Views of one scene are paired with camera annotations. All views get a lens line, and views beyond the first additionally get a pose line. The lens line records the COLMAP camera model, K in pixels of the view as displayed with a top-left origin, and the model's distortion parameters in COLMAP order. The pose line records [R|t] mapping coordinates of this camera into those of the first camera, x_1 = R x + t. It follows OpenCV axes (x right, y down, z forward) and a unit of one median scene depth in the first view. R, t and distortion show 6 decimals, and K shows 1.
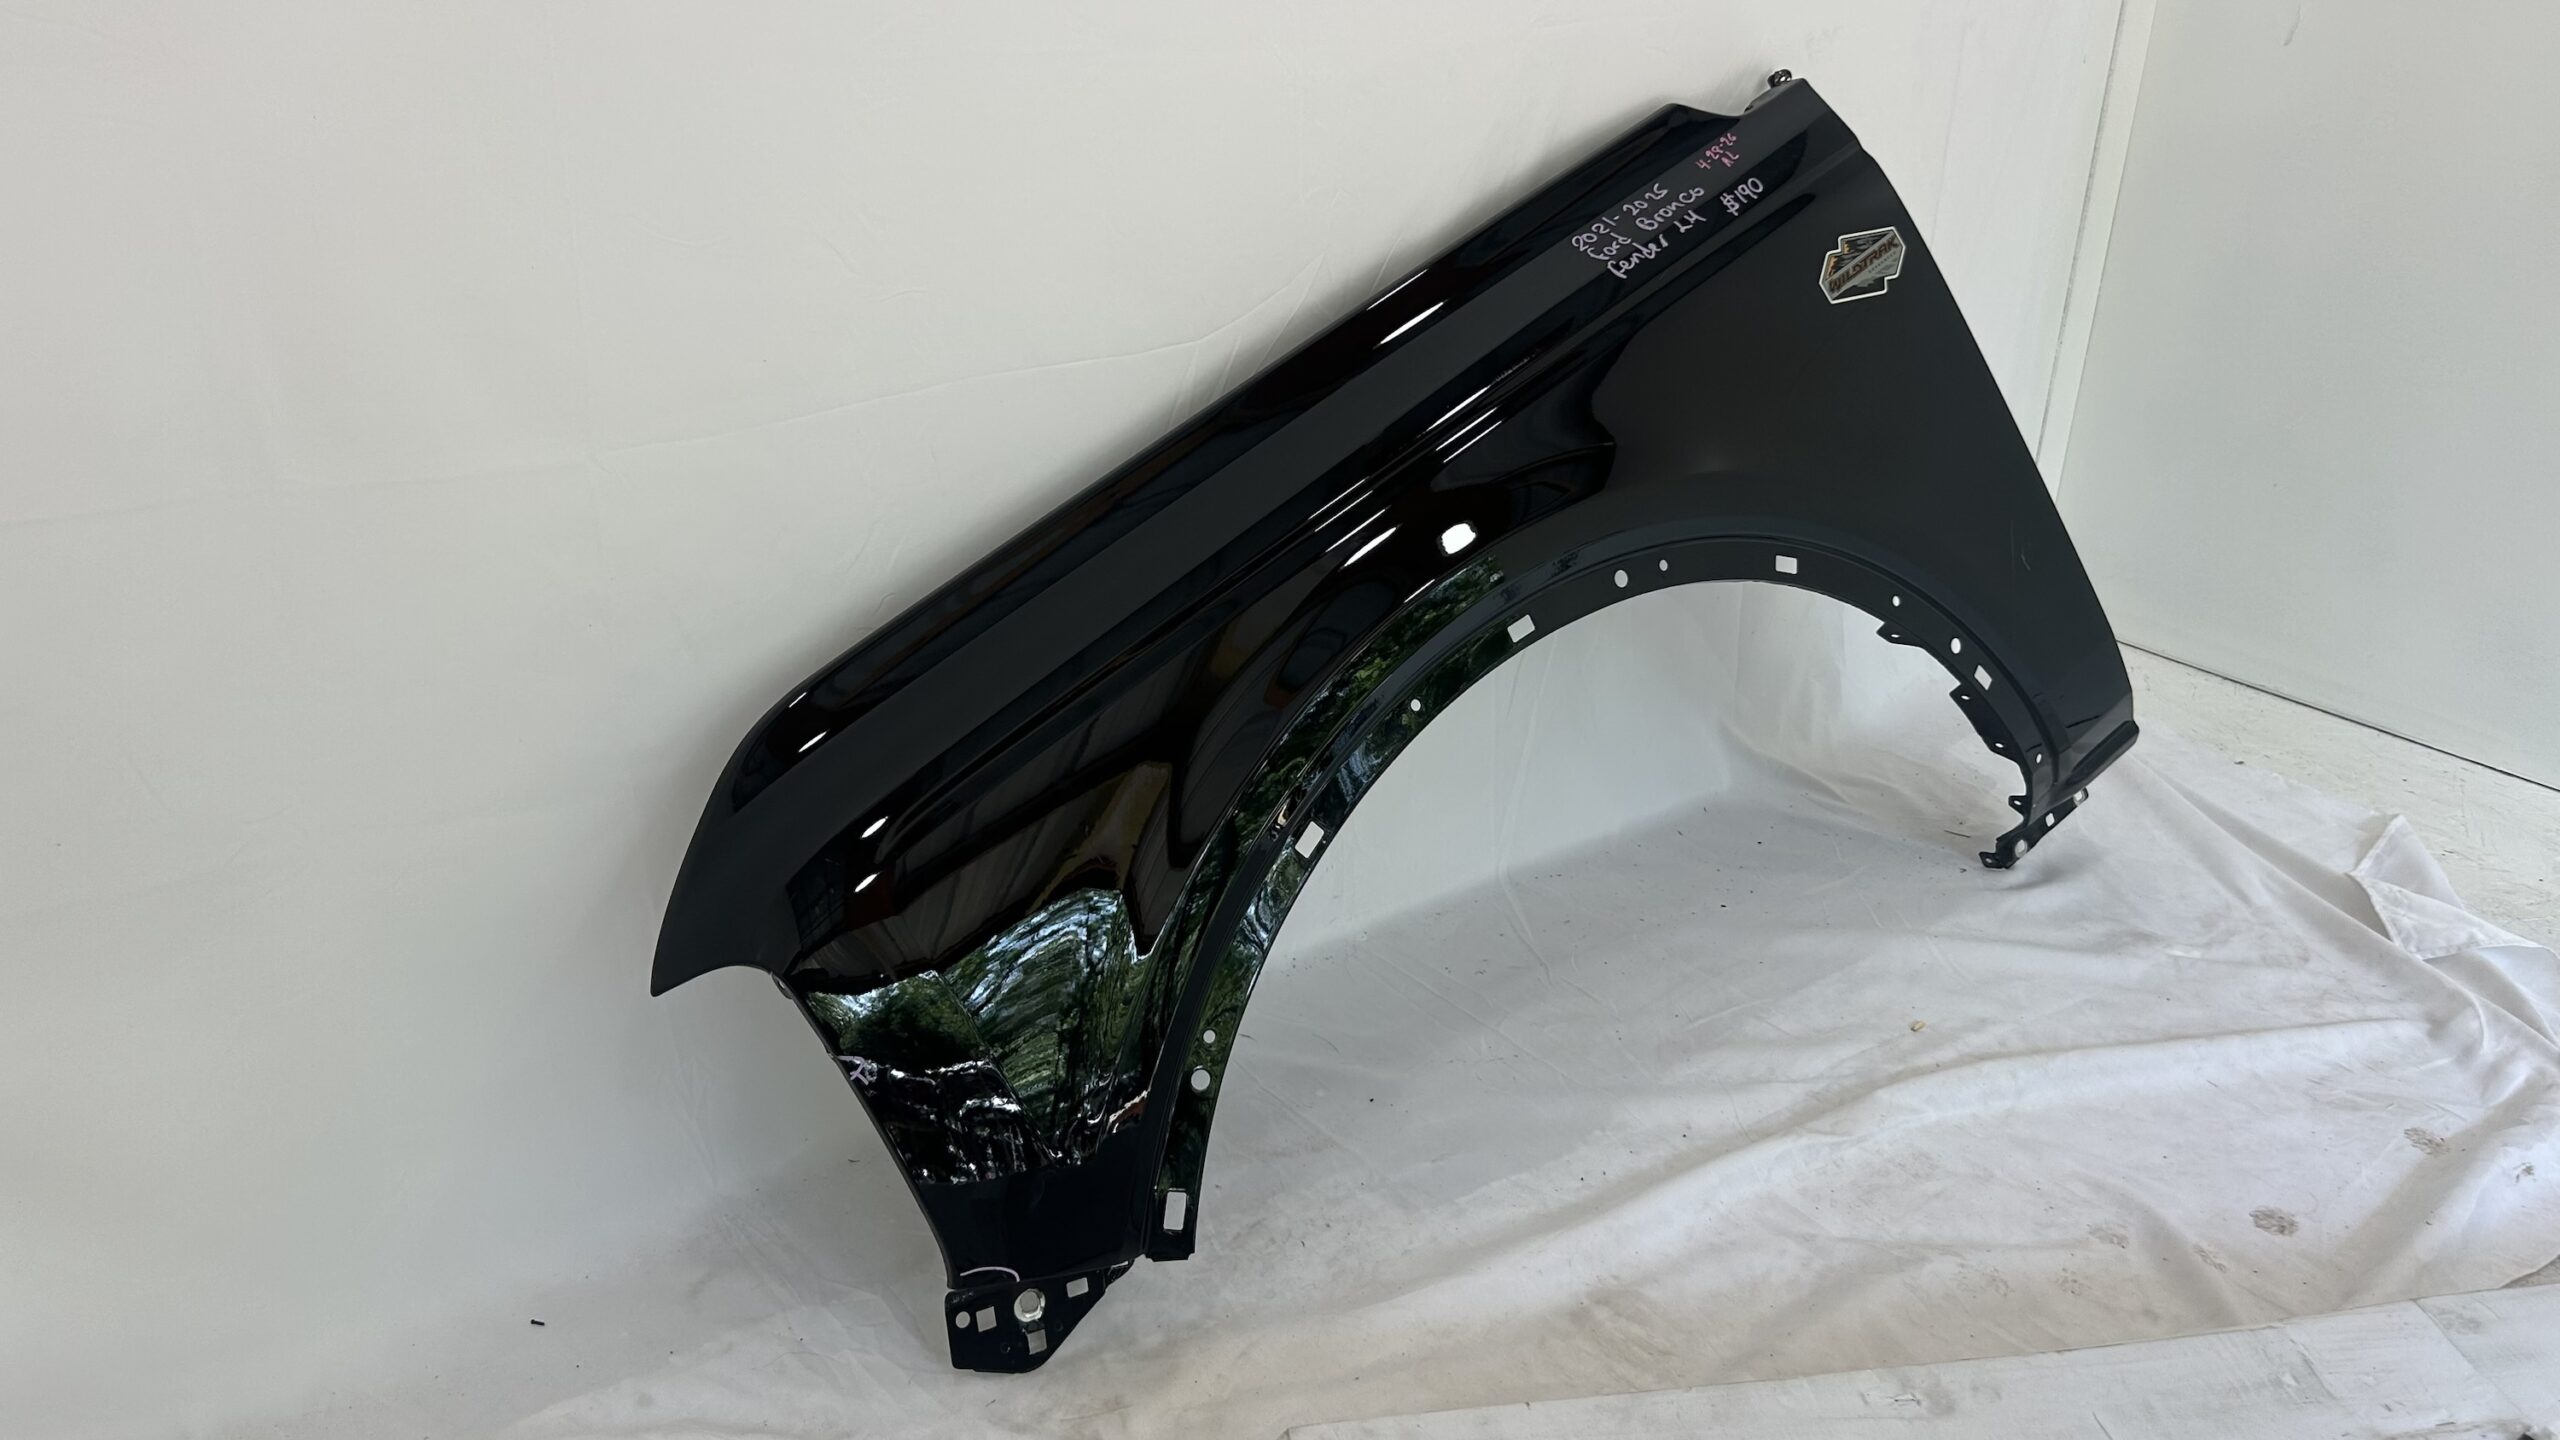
lens RADIAL K [[1967.7, 0, 1280.0], [0, 1967.7, 720.0], [0, 0, 1]] dist [0.003452, -0.010495]
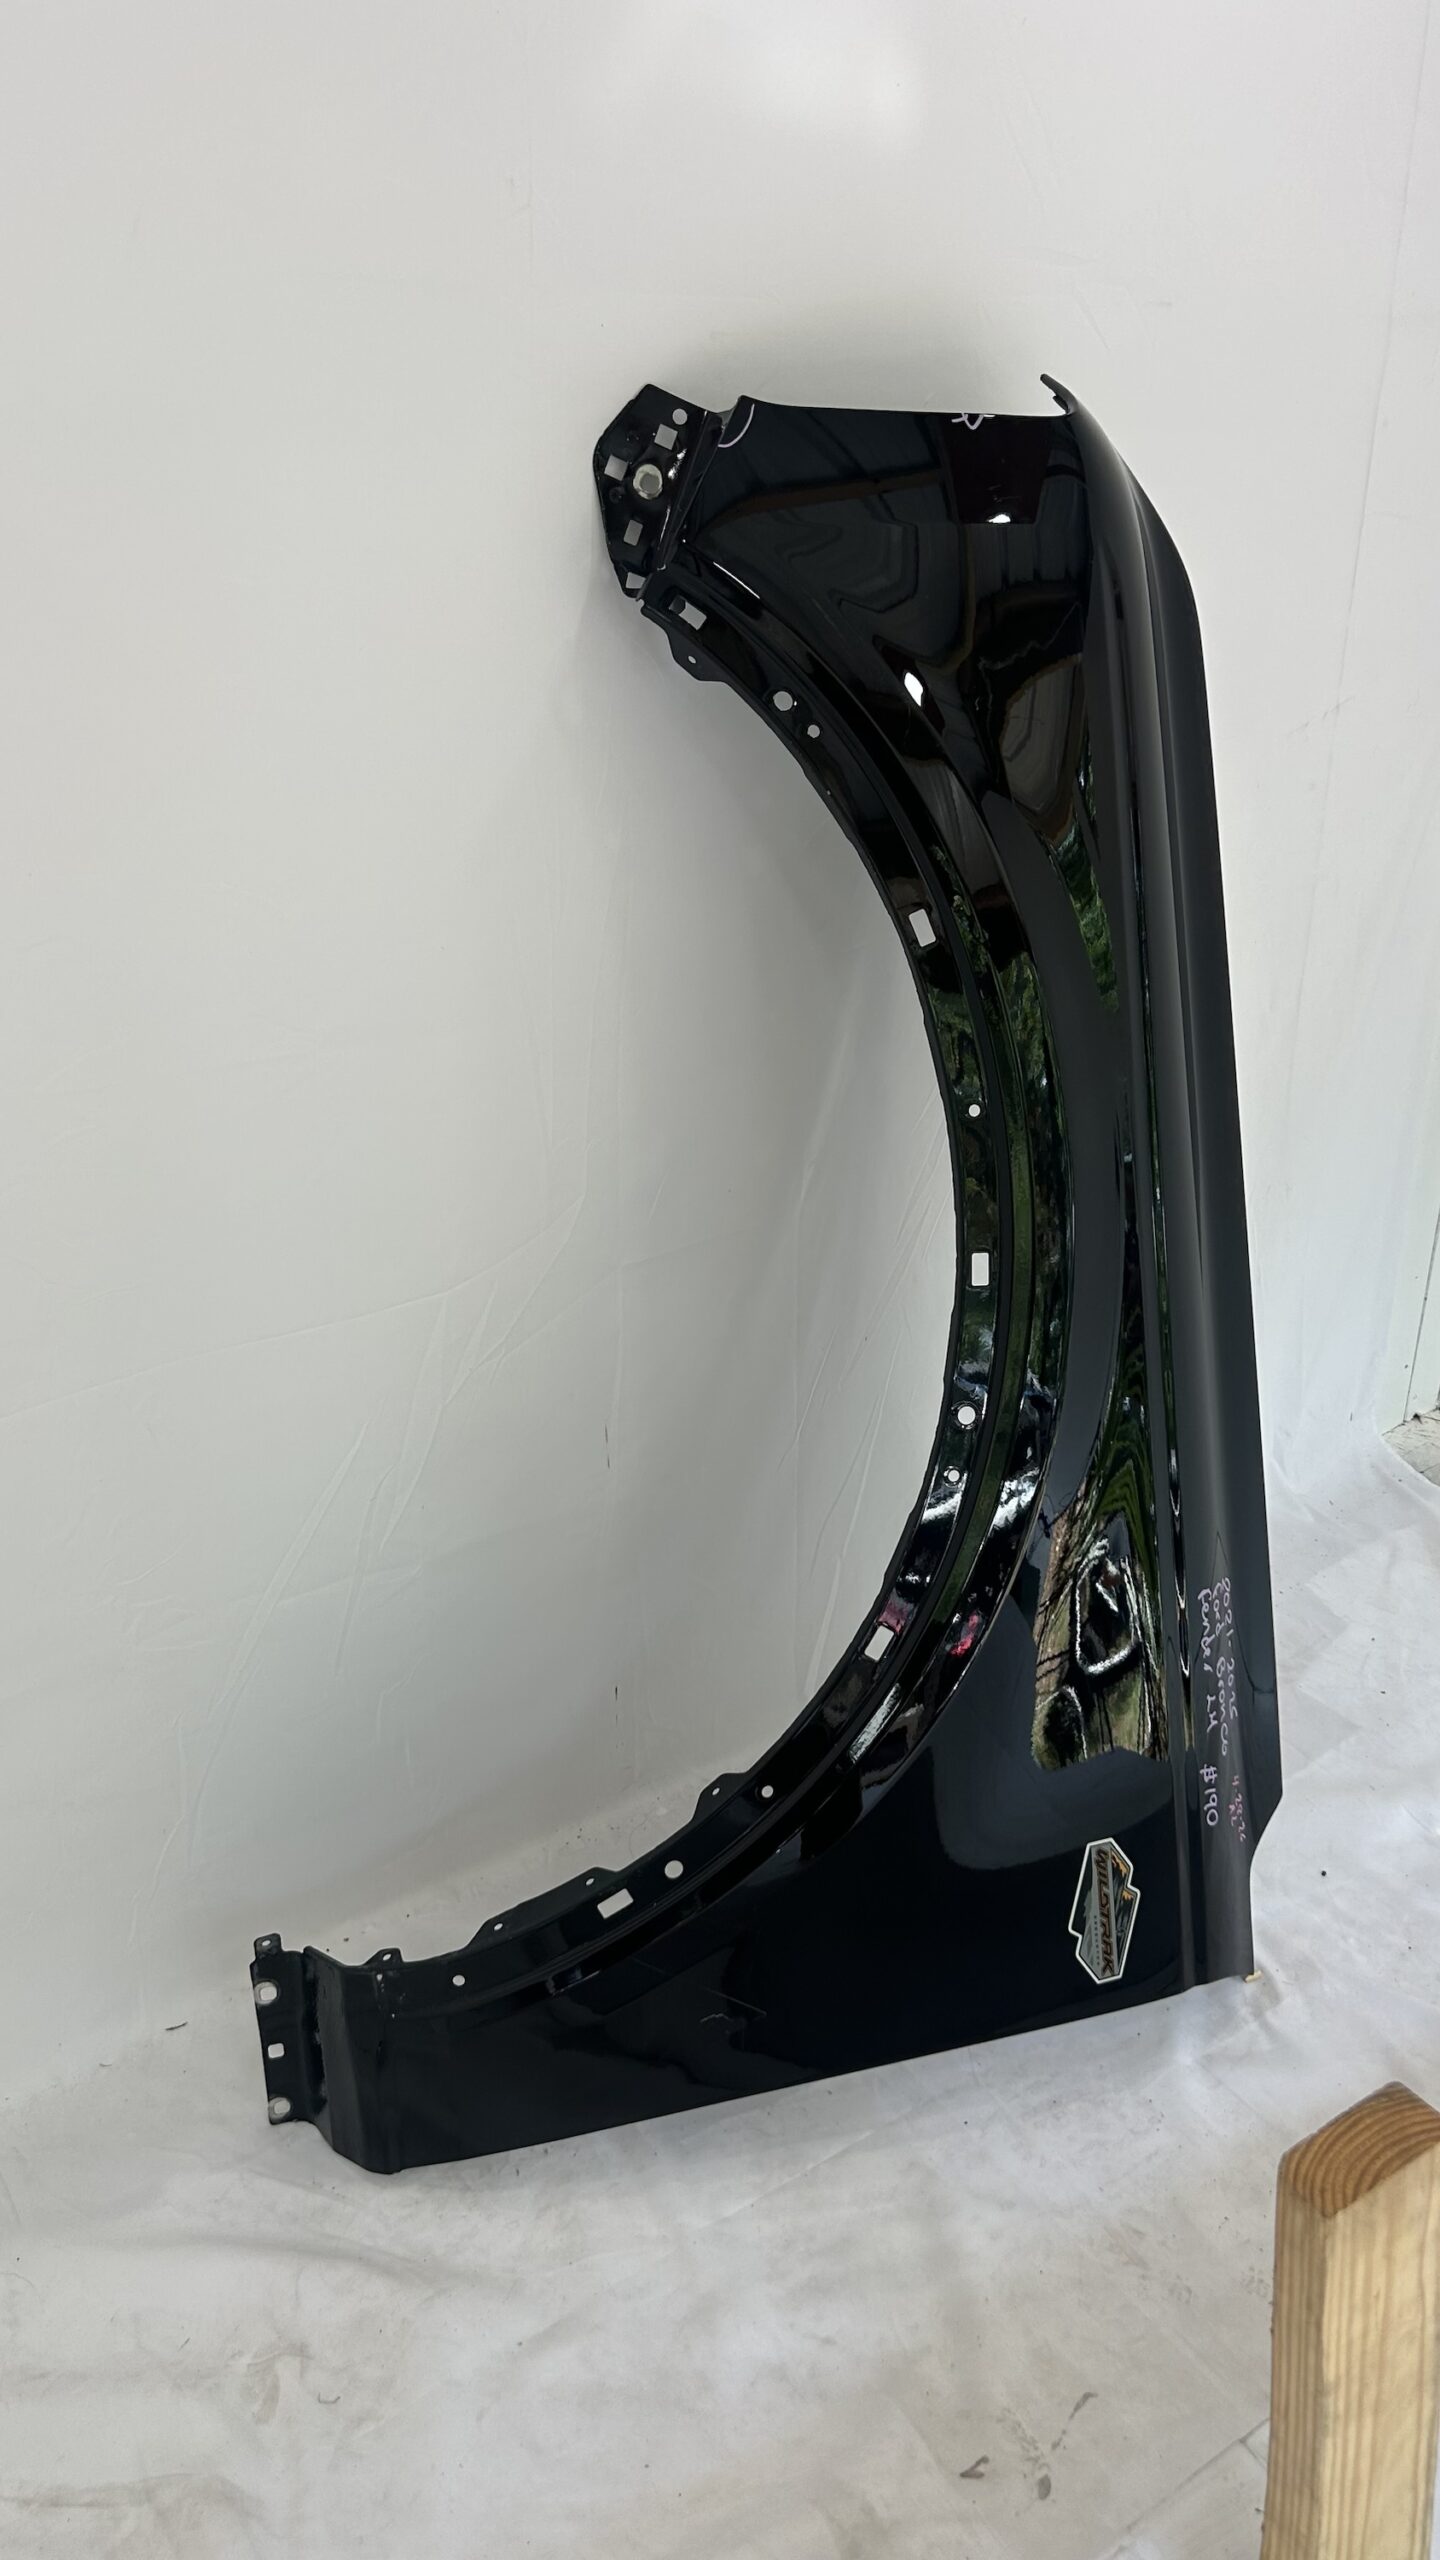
lens RADIAL K [[1967.7, 0, 771.5], [0, 1967.7, 1275.9], [0, 0, 1]] dist [0.003452, -0.010495]
pose [[-0.302097, 0.809861, -0.502854, 0.569519], [-0.880058, -0.439675, -0.179401, 0.190244], [-0.366382, 0.388344, 0.845549, 0.198777]]
